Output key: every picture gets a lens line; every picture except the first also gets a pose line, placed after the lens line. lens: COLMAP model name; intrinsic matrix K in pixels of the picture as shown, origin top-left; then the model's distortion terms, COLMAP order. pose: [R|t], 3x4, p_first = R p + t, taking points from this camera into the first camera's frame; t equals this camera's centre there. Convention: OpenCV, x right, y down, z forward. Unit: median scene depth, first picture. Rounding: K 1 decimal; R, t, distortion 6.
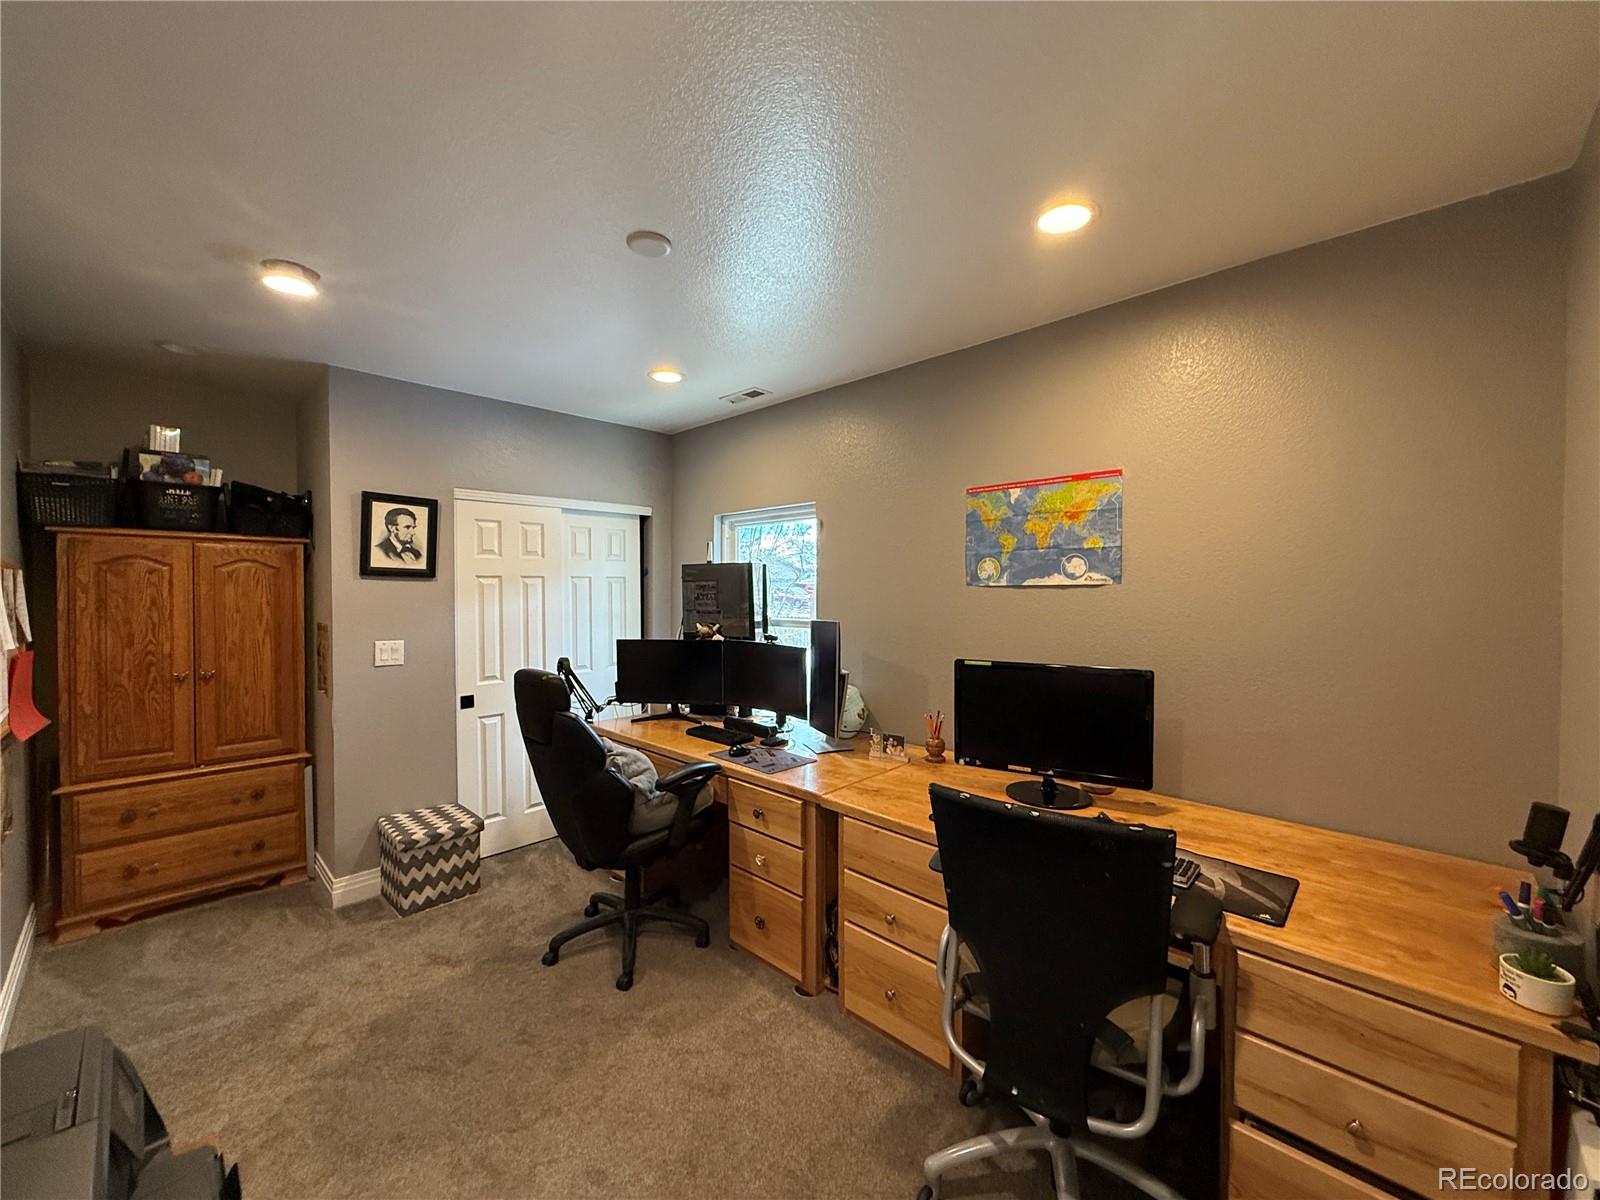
lens RADIAL K [[639.5, 0, 798.2], [0, 639.5, 600.6], [0, 0, 1]] dist [0.001464, -0.000103]
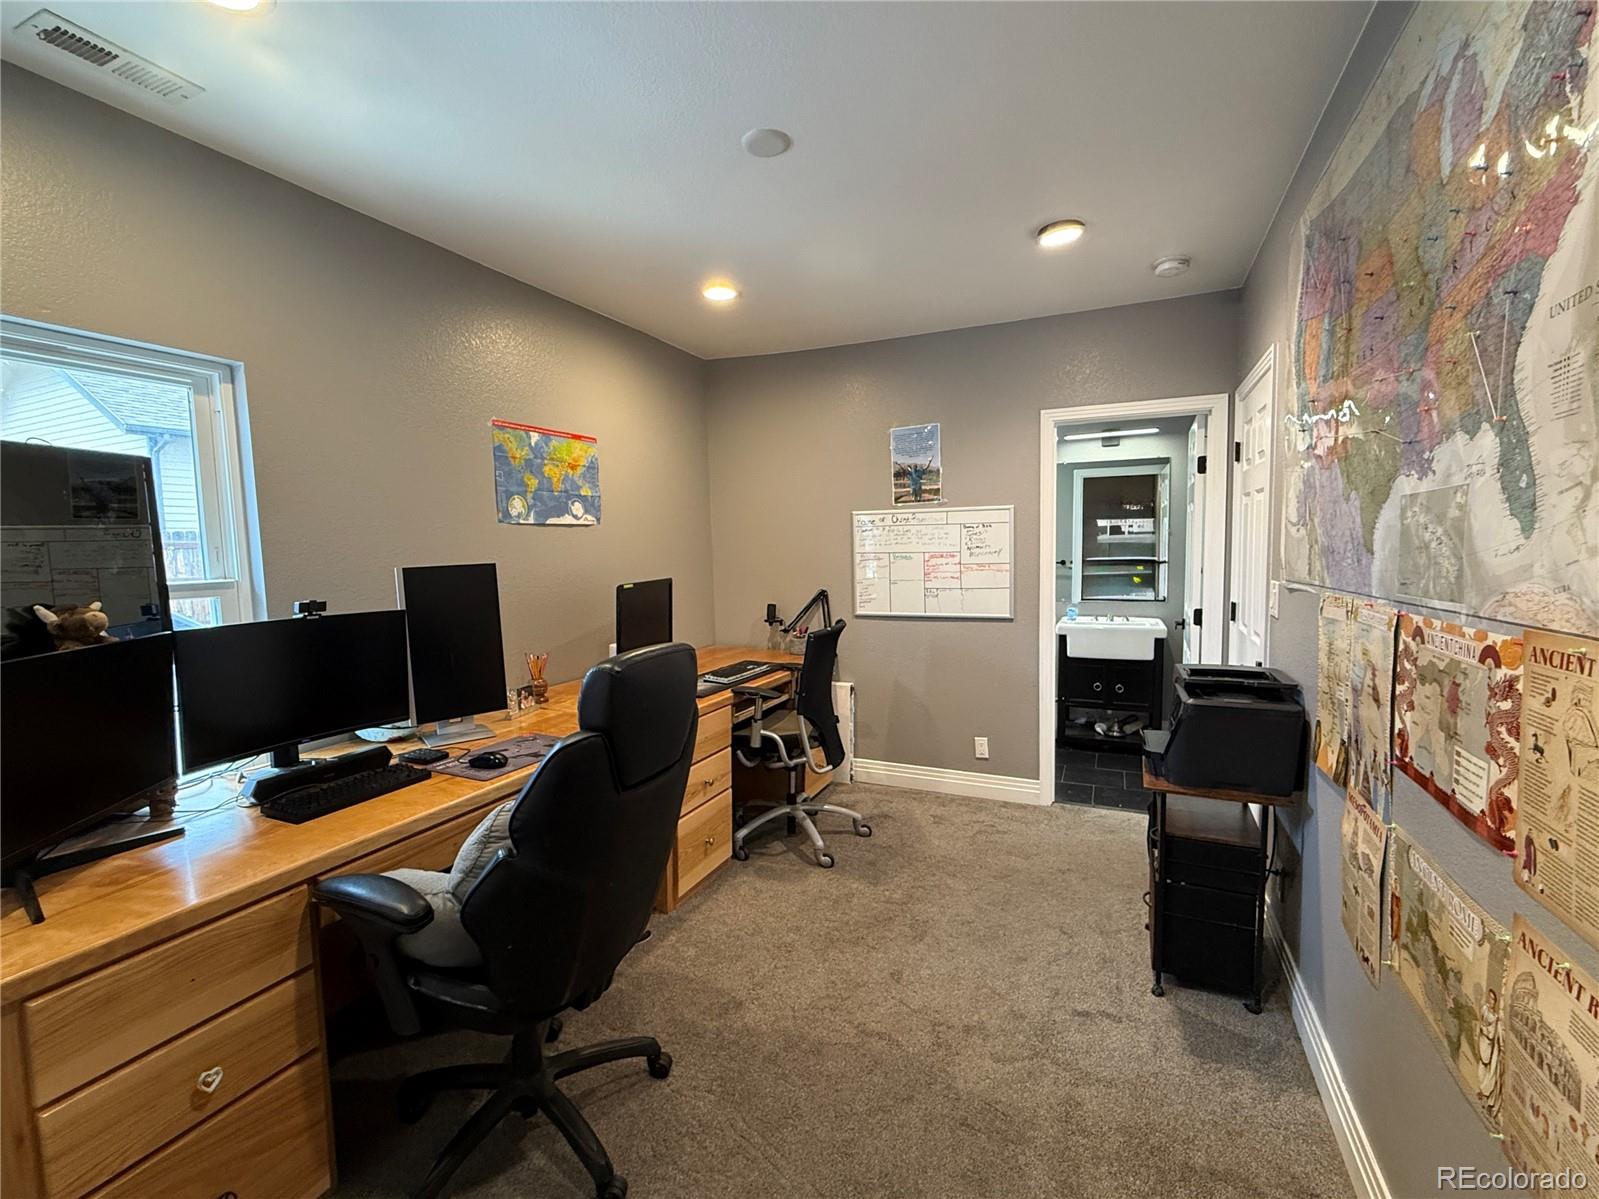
lens RADIAL K [[702.9, 0, 799.5], [0, 702.9, 599.5], [0, 0, 1]] dist [0.001701, -0.000179]
pose [[-0.329590, -0.067867, 0.941682, -0.834582], [0.036607, 0.995744, 0.084576, 0.017559], [-0.943414, 0.062348, -0.325703, 0.879867]]
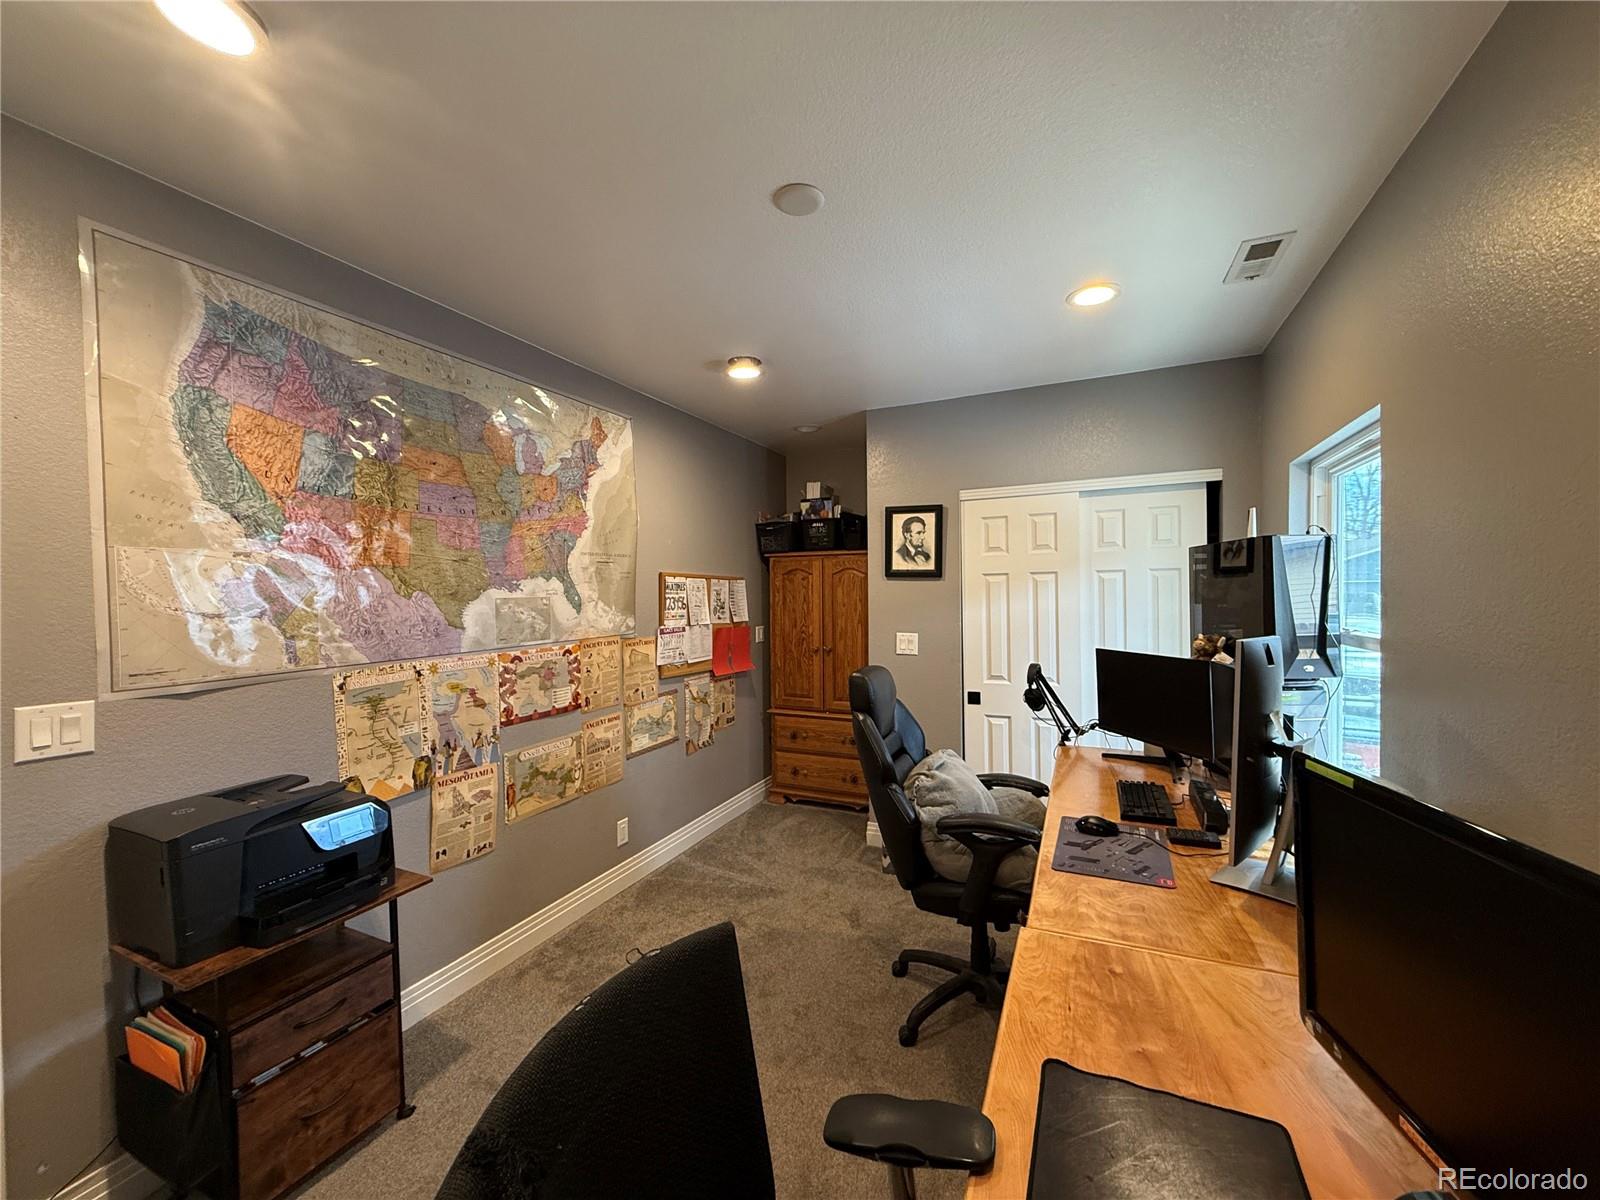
lens RADIAL K [[639.5, 0, 798.2], [0, 639.5, 600.6], [0, 0, 1]] dist [0.001464, -0.000103]
pose [[0.324994, 0.005574, -0.945700, 0.411131], [-0.005816, 0.999976, 0.003895, 0.000845], [0.945698, 0.004234, 0.325019, 0.468592]]
